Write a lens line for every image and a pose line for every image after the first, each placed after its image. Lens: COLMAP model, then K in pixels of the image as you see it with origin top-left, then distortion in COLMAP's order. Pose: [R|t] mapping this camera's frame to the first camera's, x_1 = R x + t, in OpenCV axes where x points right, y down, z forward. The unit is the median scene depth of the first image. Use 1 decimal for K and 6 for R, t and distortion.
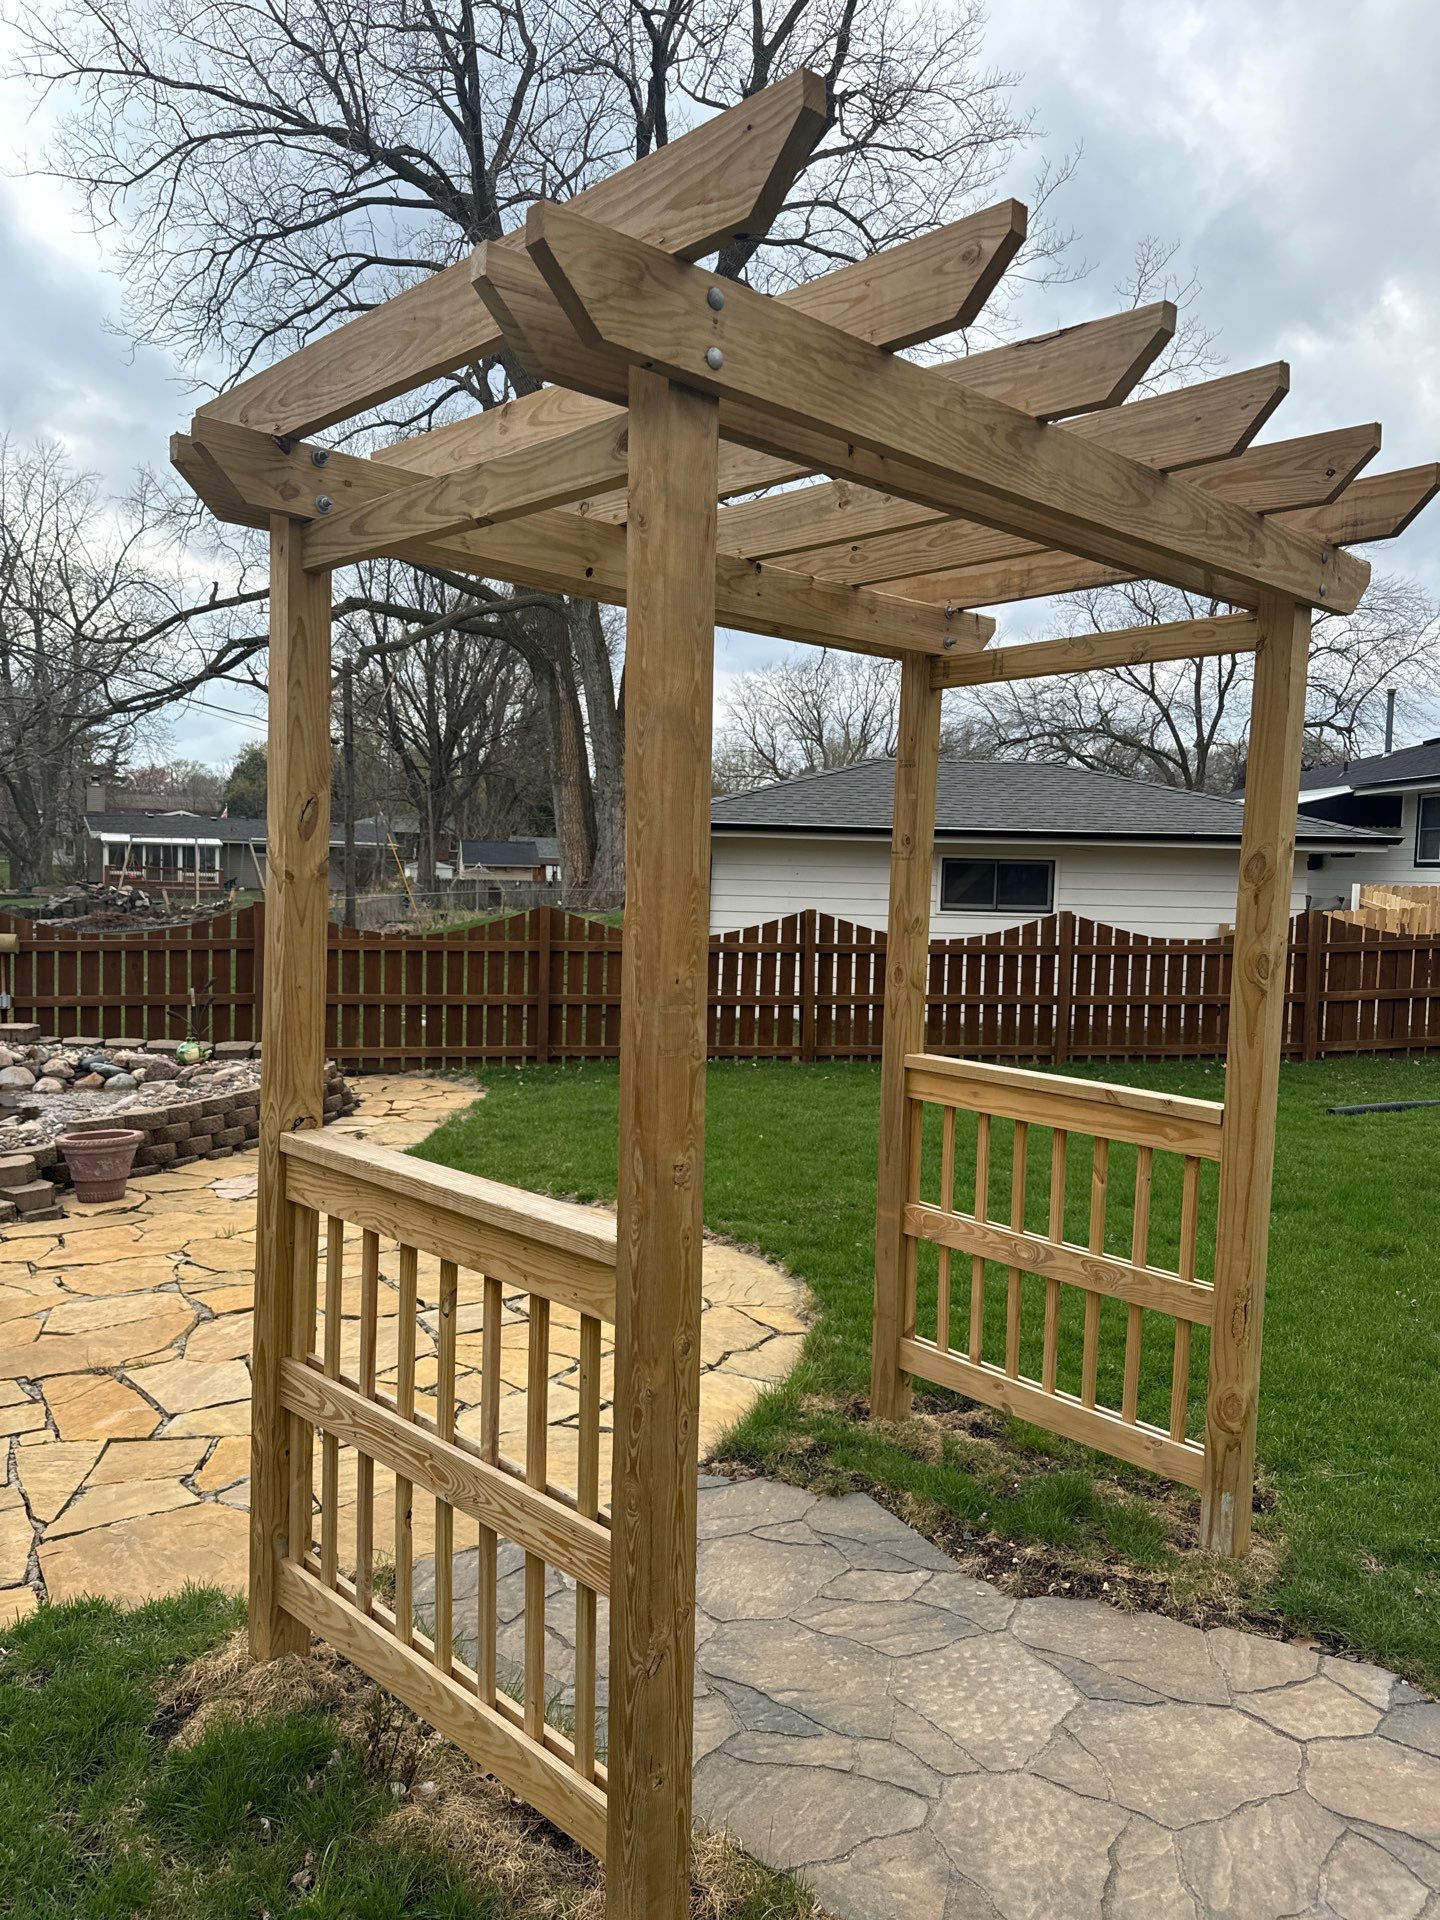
lens RADIAL K [[1353.5, 0, 717.2], [0, 1353.5, 974.4], [0, 0, 1]] dist [0.180047, -0.351612]
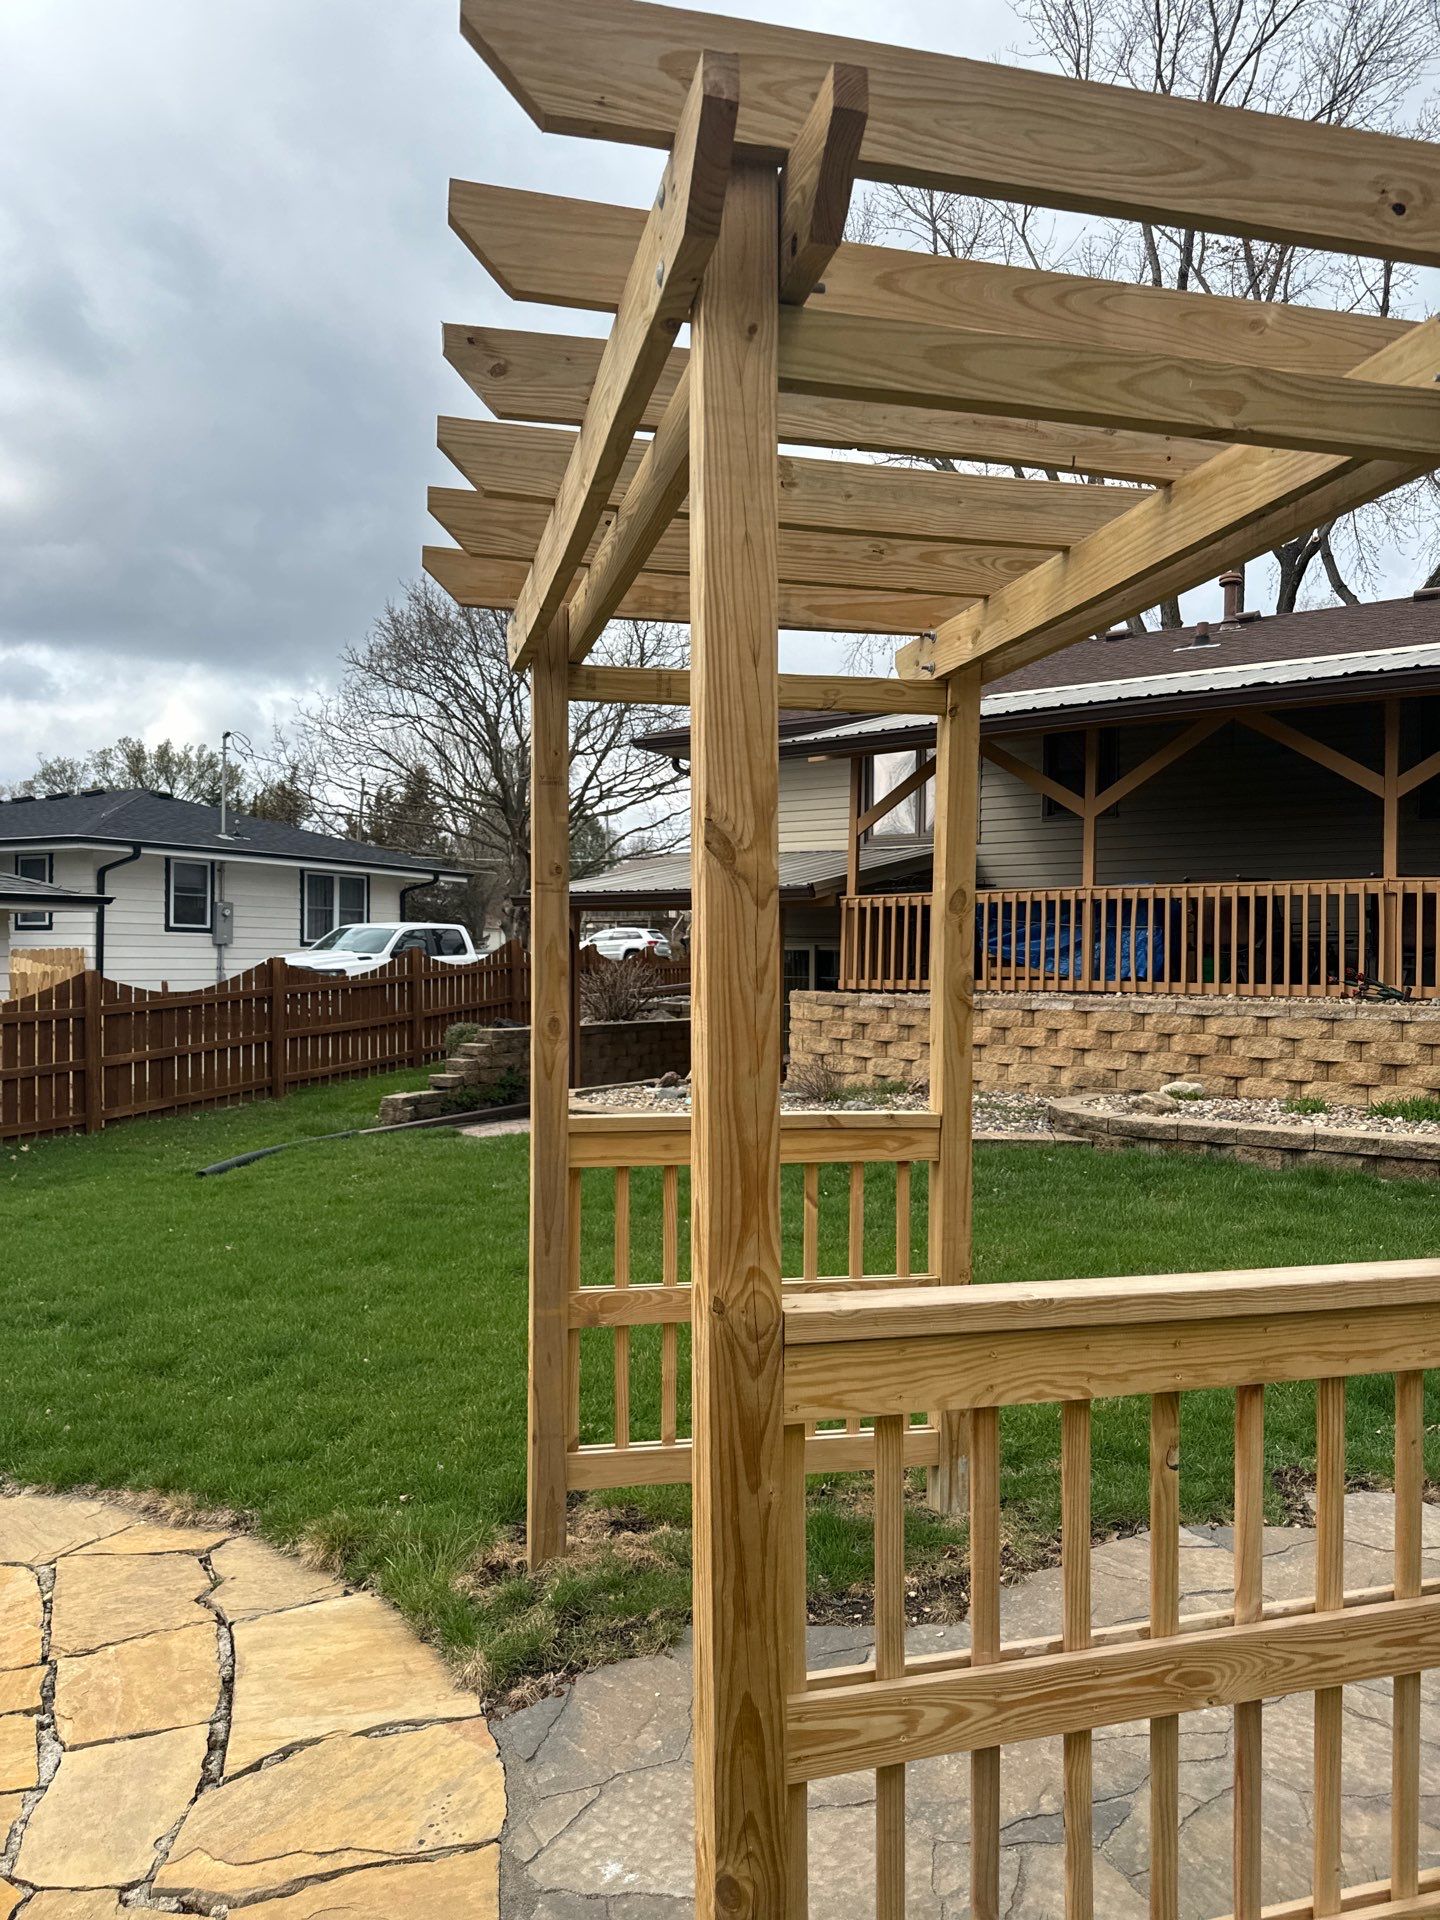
lens RADIAL K [[1359.2, 0, 732.7], [0, 1359.2, 986.8], [0, 0, 1]] dist [0.143253, -0.261976]
pose [[0.477341, -0.040704, 0.877775, -0.189392], [0.076542, 0.997056, 0.004611, -0.006627], [-0.875378, 0.064986, 0.479052, 0.164452]]
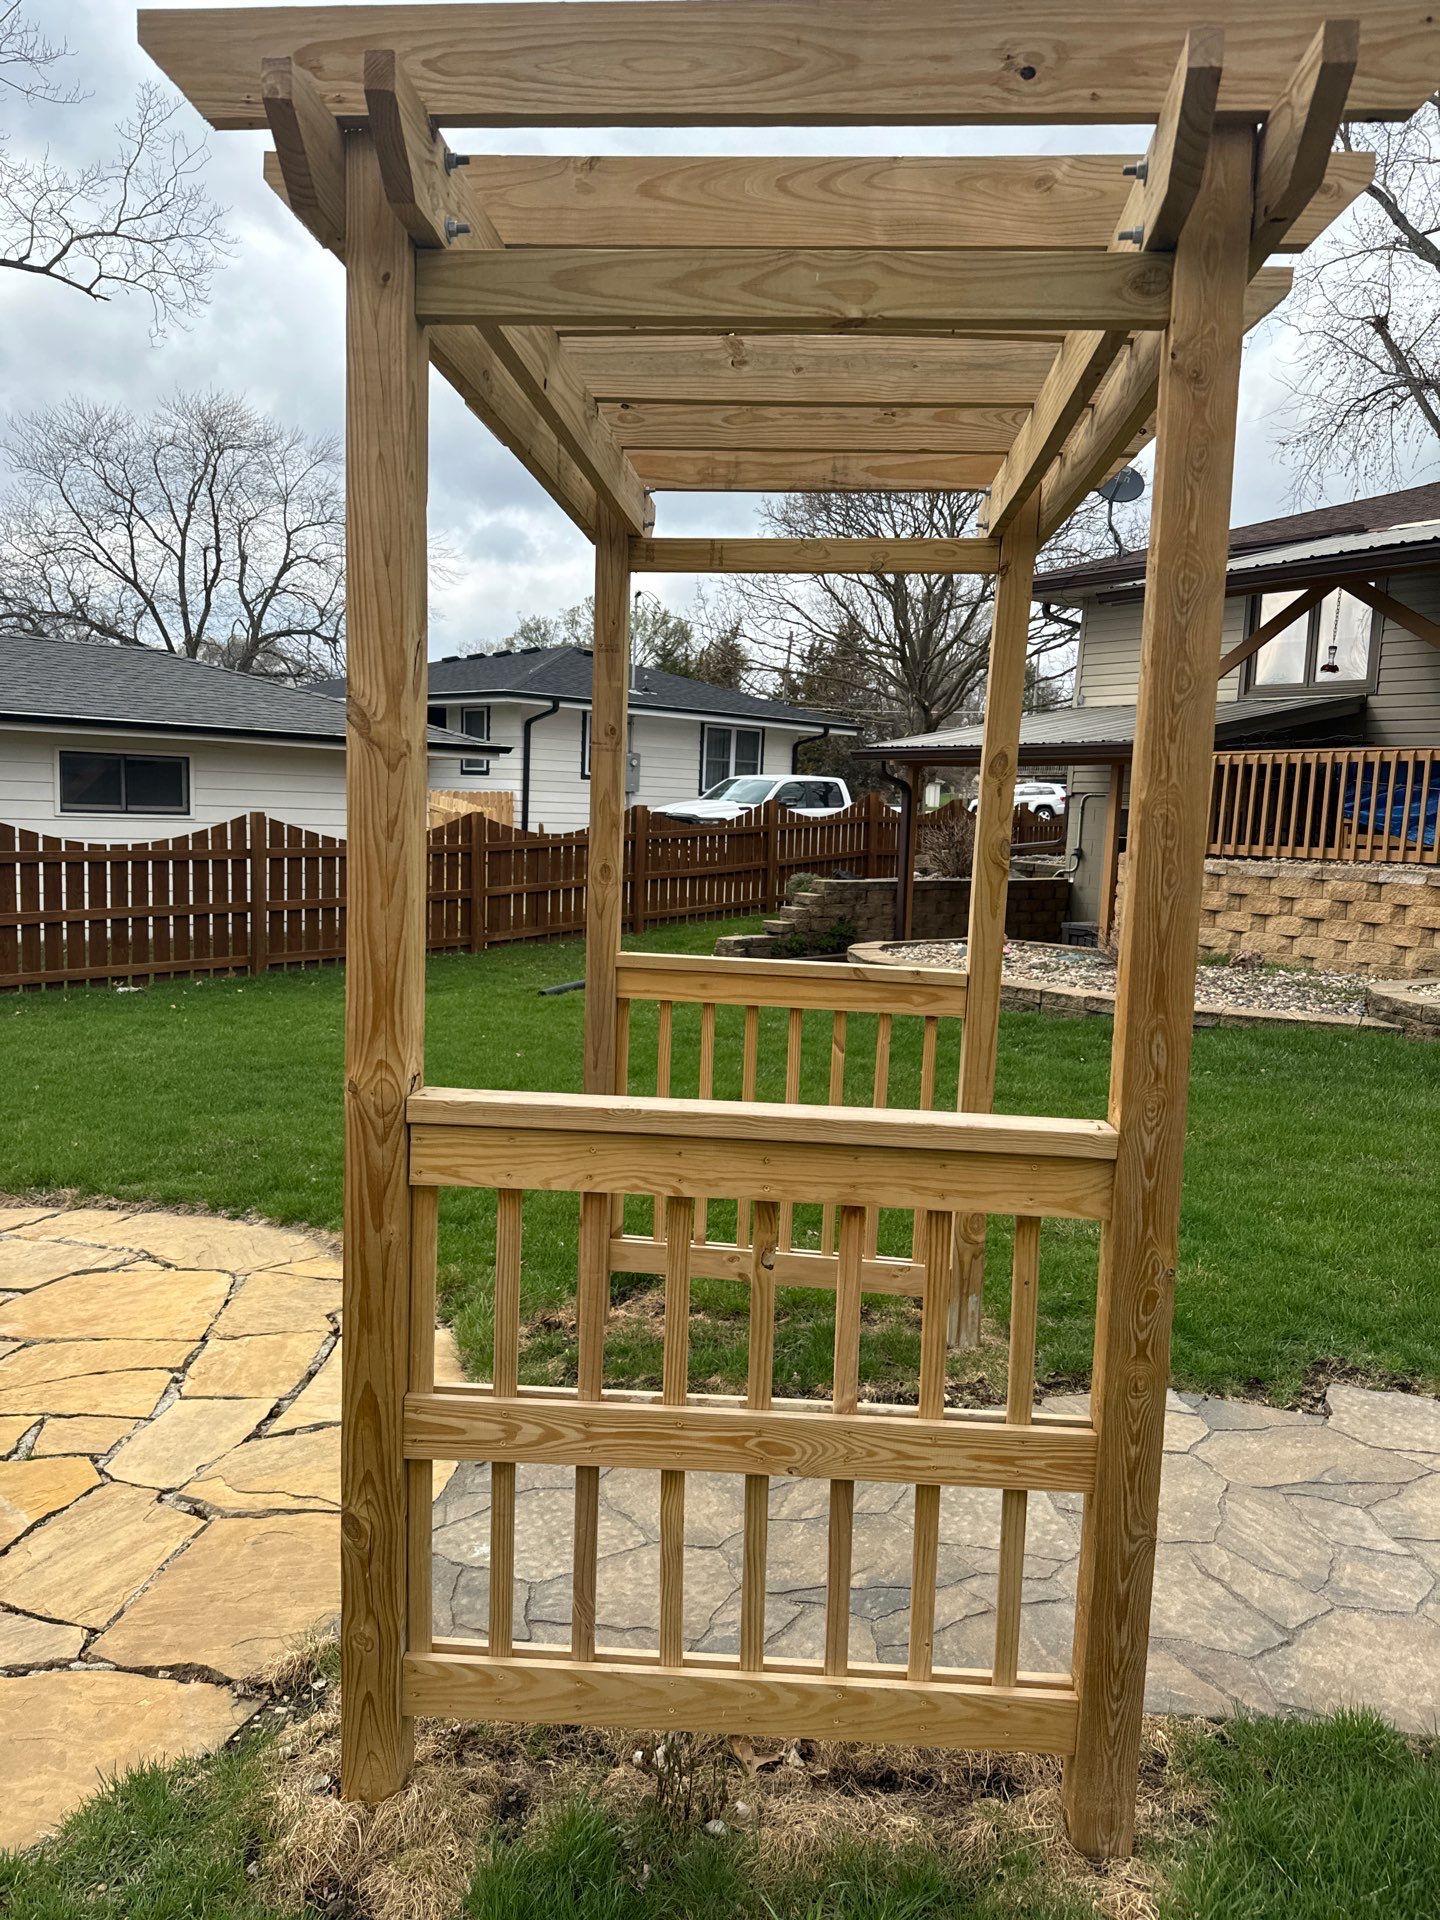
lens RADIAL K [[1353.5, 0, 717.2], [0, 1353.5, 974.4], [0, 0, 1]] dist [0.180047, -0.351612]
pose [[0.739378, -0.083863, 0.668047, -0.153487], [0.038026, 0.995830, 0.082926, -0.001404], [-0.672216, -0.035910, 0.739484, 0.078153]]
